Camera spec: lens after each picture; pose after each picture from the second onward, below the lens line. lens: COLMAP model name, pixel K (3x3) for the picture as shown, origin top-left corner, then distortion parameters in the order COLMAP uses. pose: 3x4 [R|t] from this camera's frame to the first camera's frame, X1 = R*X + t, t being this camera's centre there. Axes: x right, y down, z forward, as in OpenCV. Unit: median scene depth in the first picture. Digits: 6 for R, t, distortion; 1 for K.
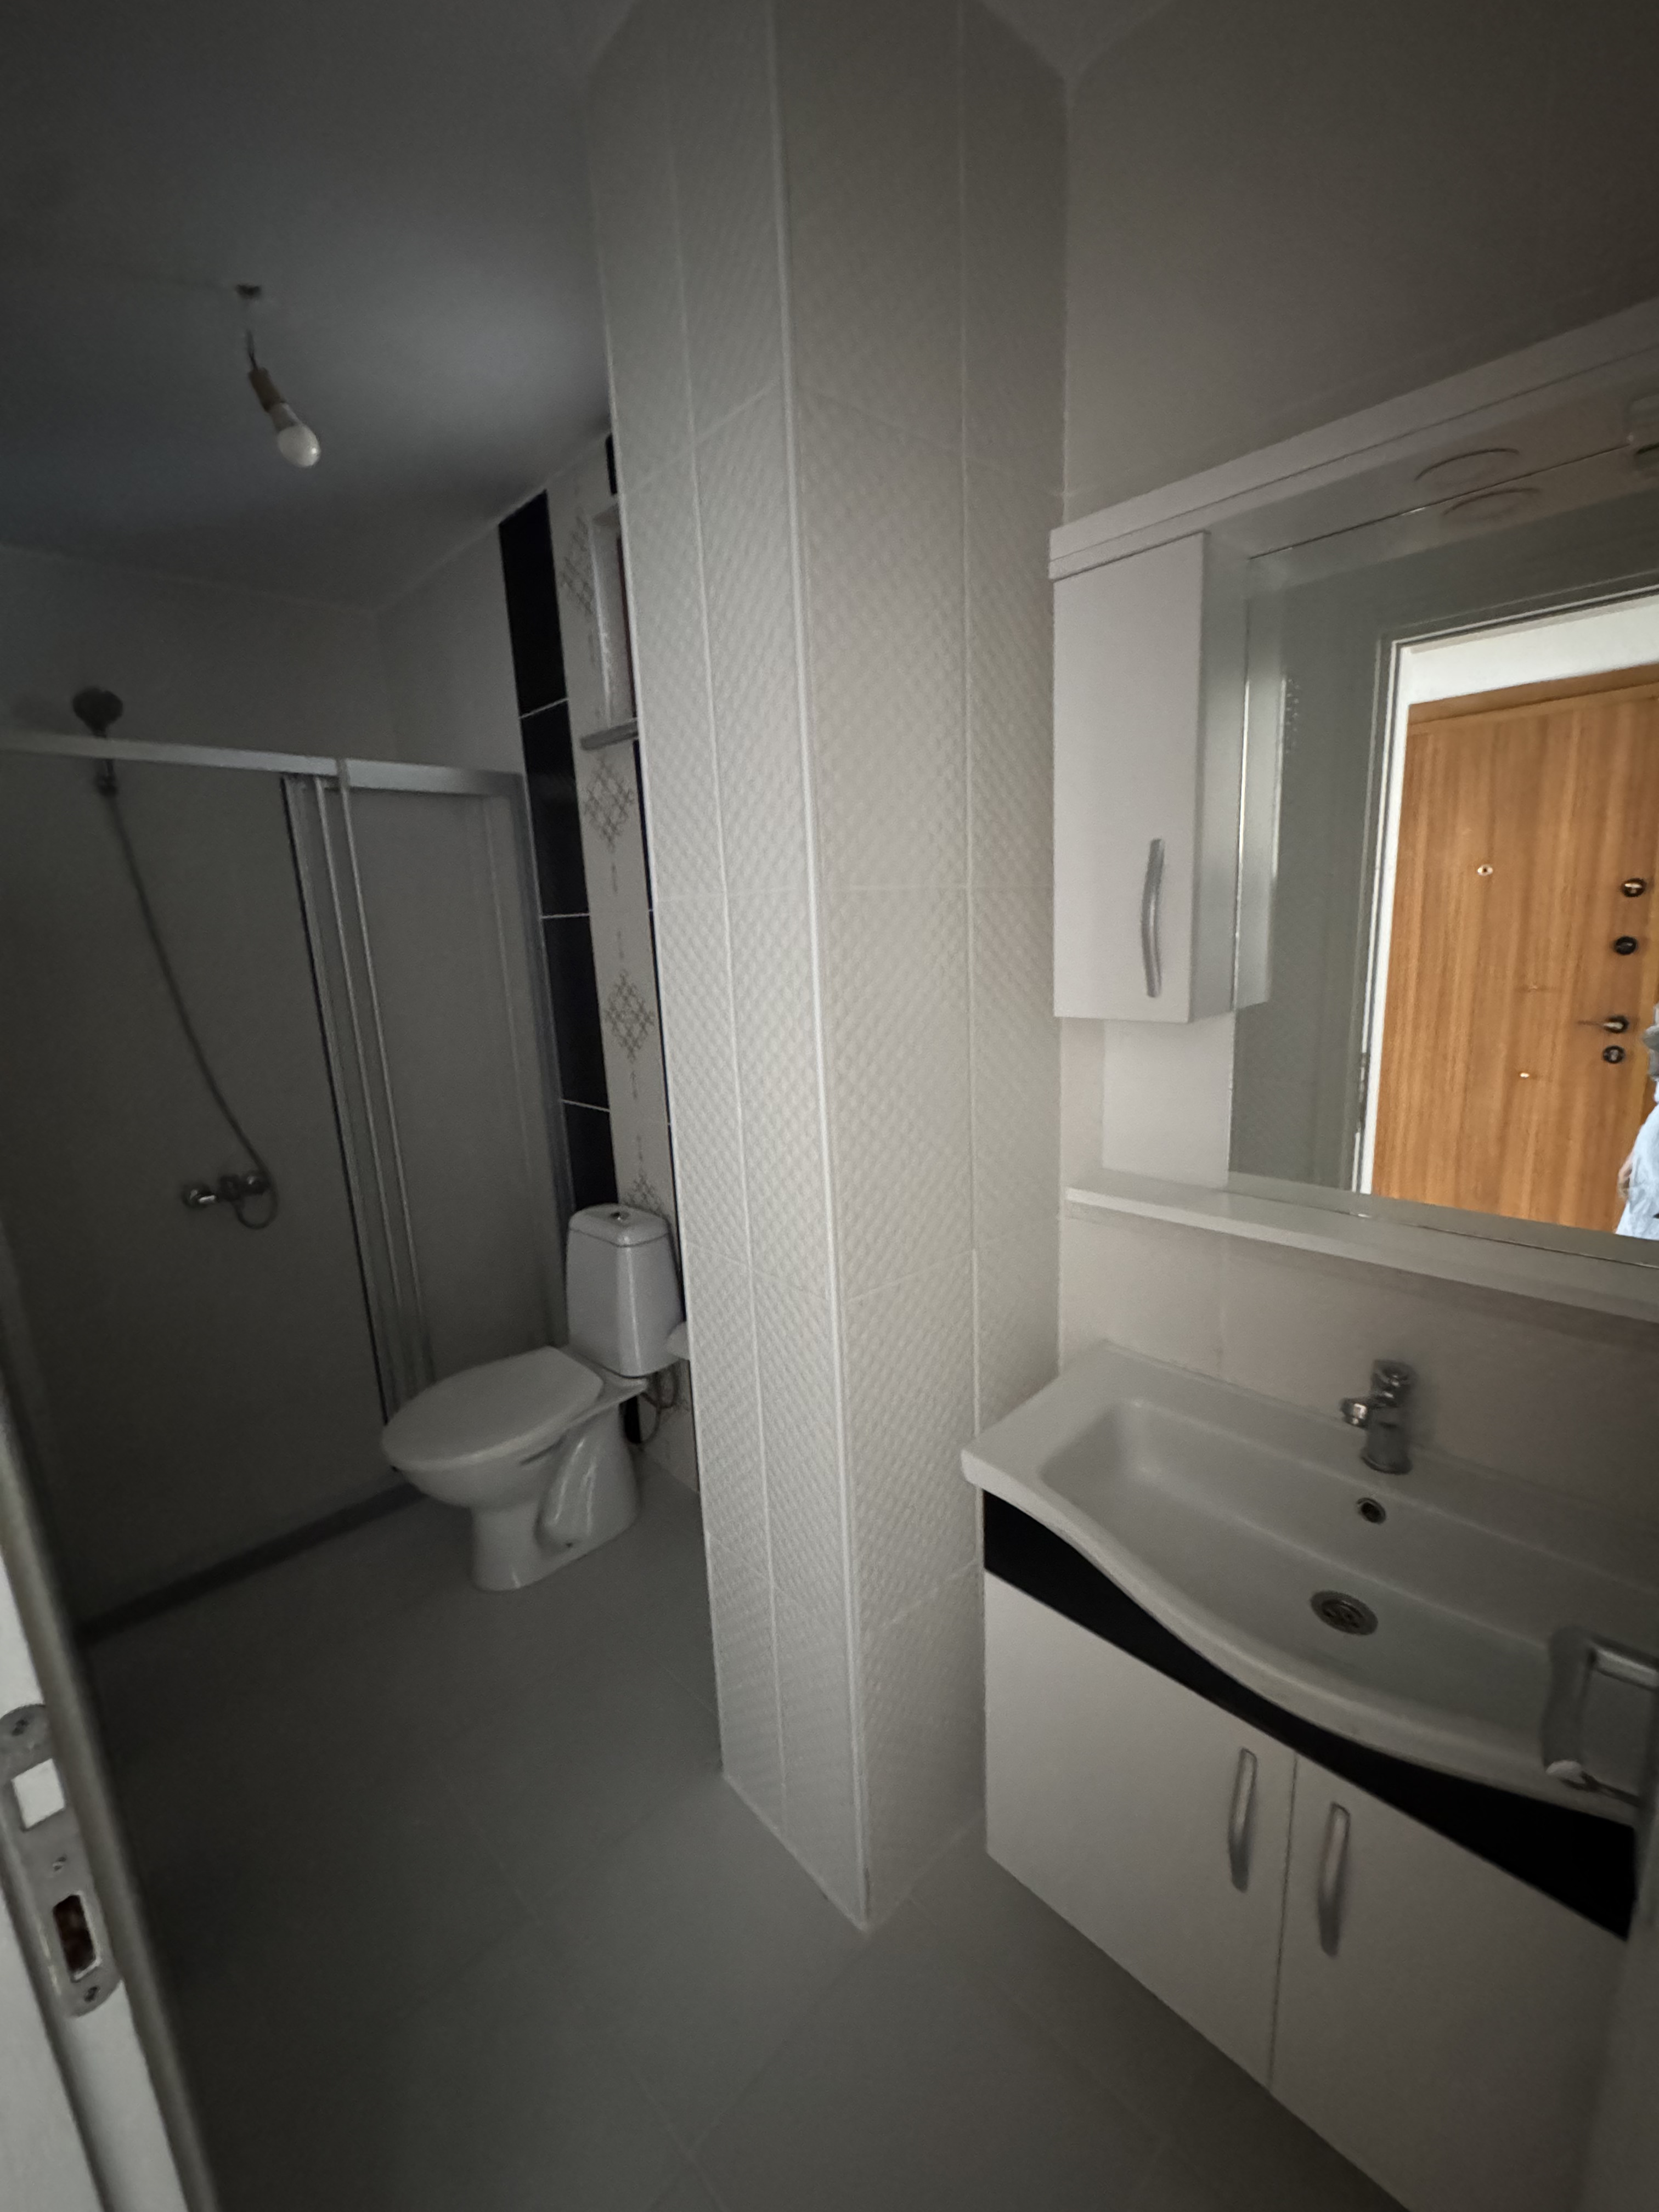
lens RADIAL K [[886.0, 0, 834.7], [0, 886.0, 1104.2], [0, 0, 1]] dist [-0.002764, 0.000209]
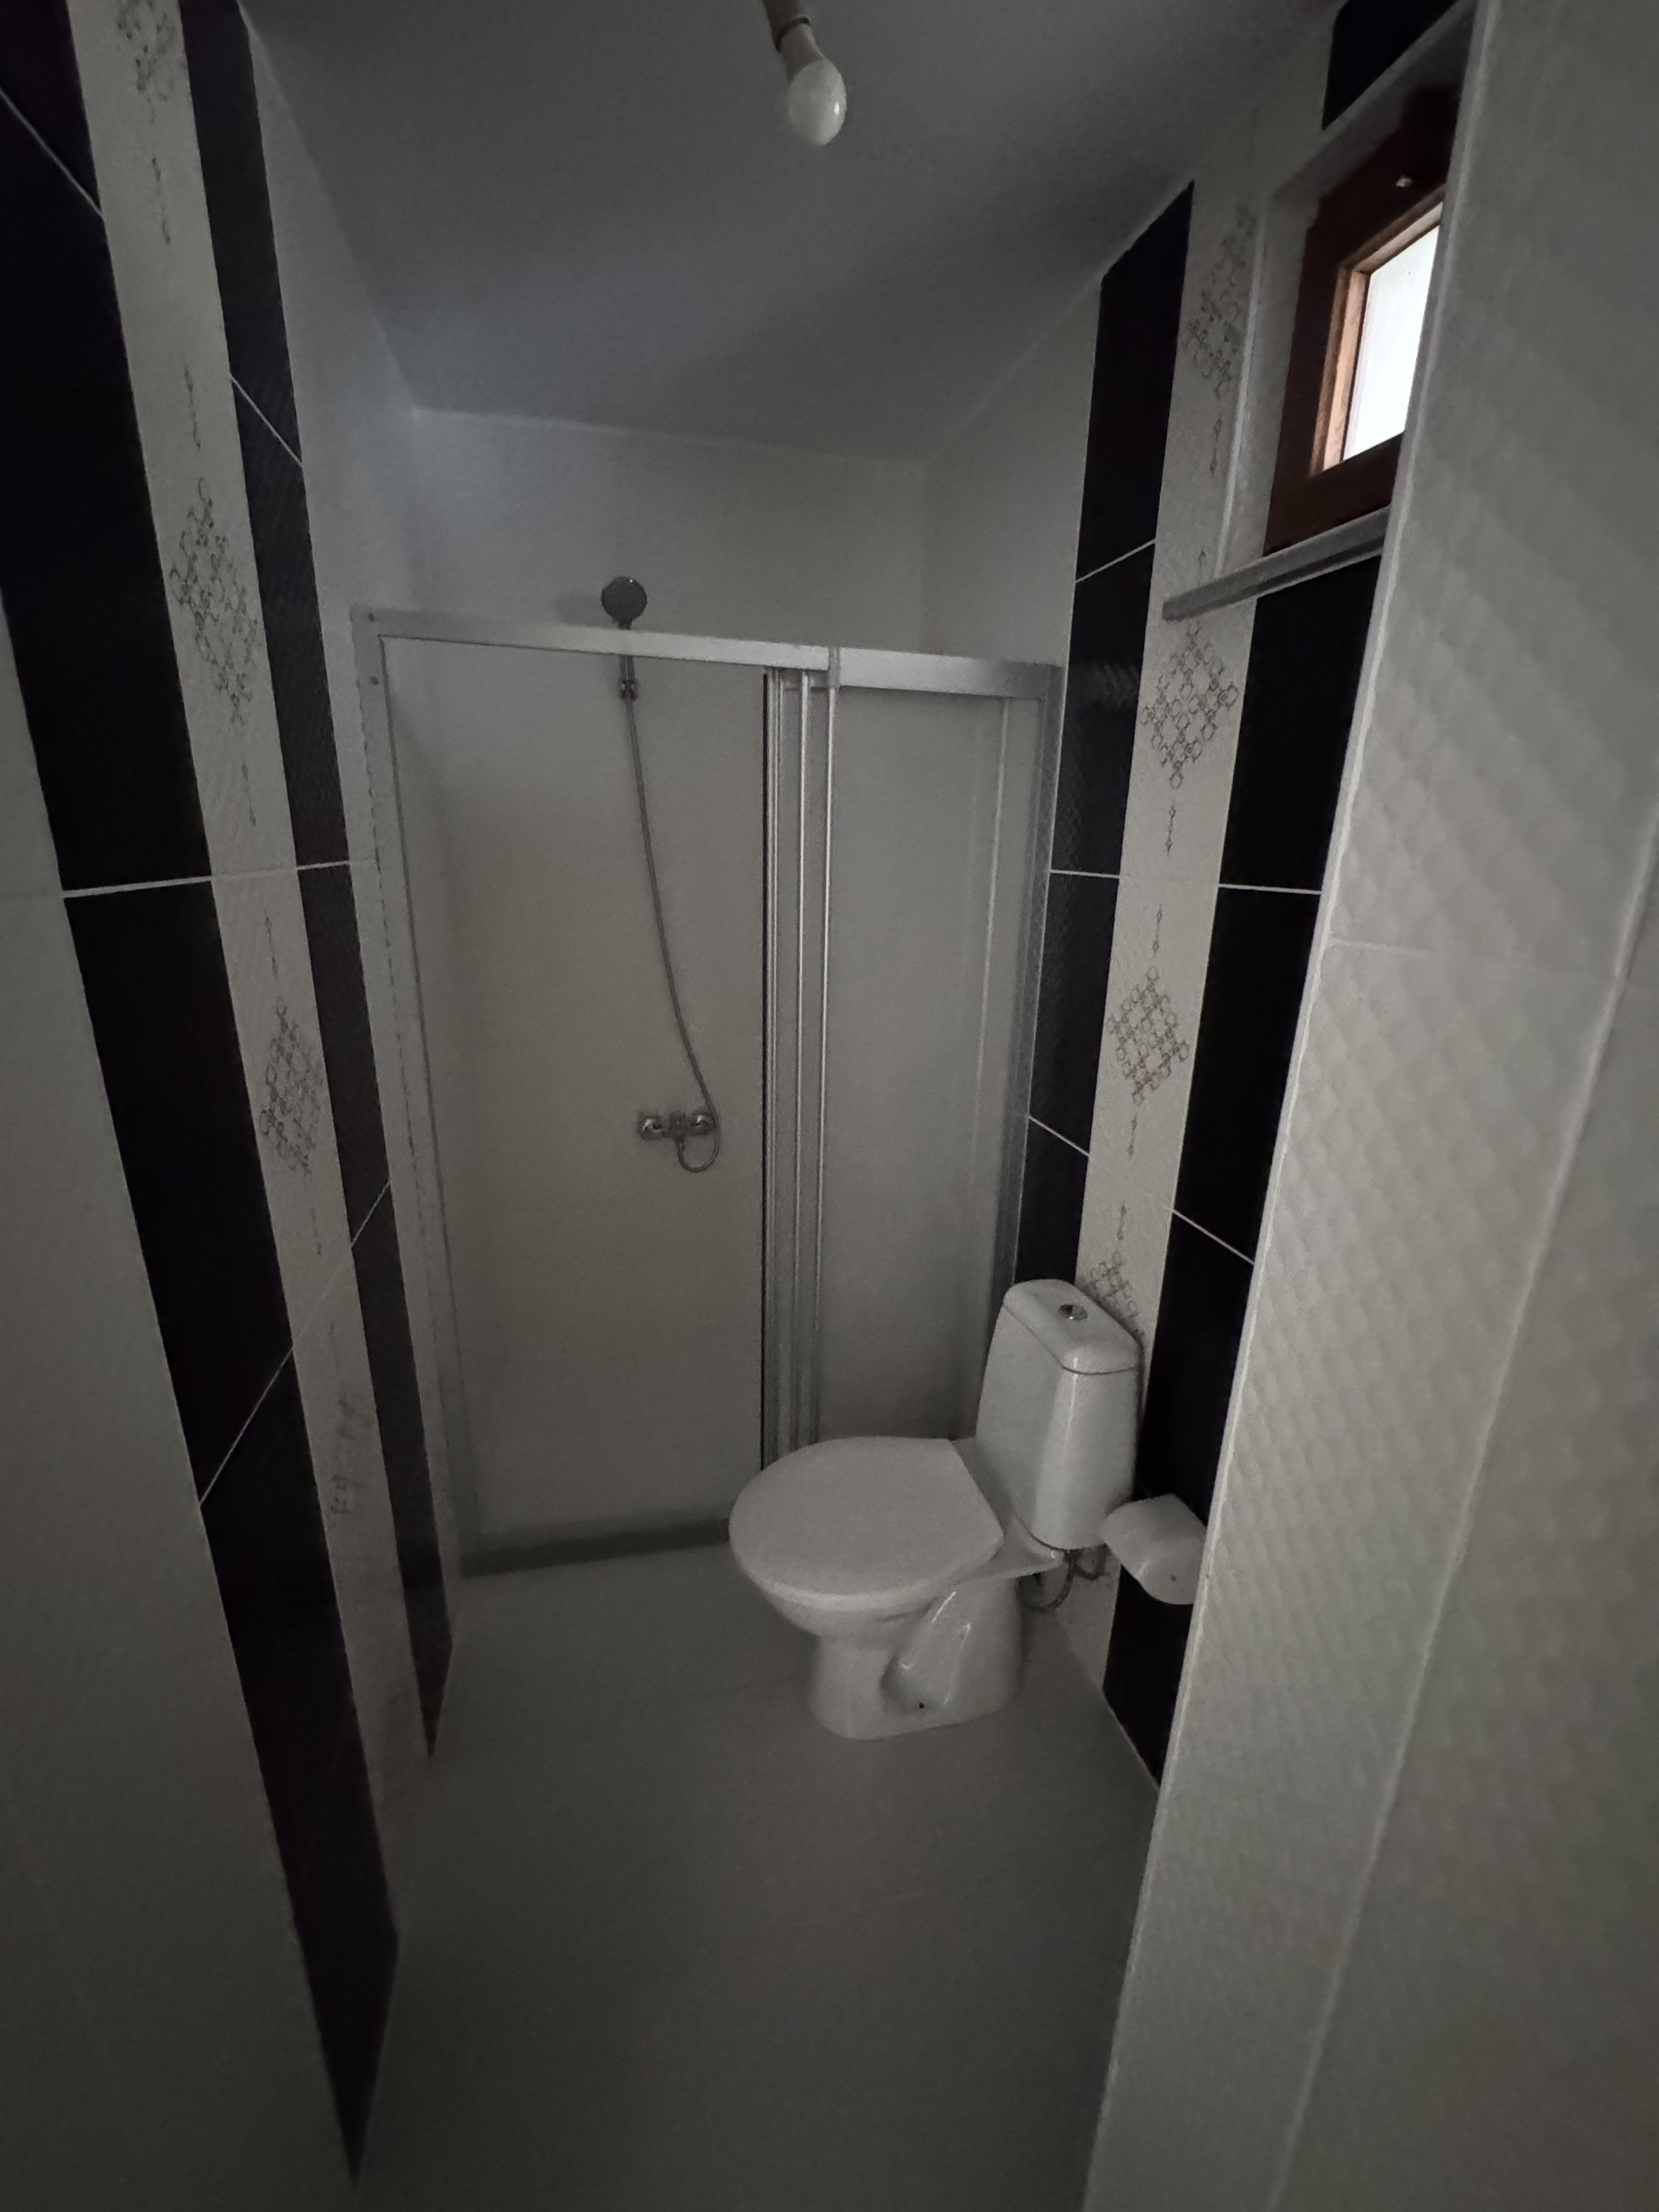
lens RADIAL K [[886.0, 0, 834.7], [0, 886.0, 1104.2], [0, 0, 1]] dist [-0.002764, 0.000209]
pose [[0.853825, 0.211975, -0.475447, -0.112360], [-0.166831, 0.976588, 0.135805, -0.108886], [0.493103, -0.036635, 0.869199, 0.321248]]
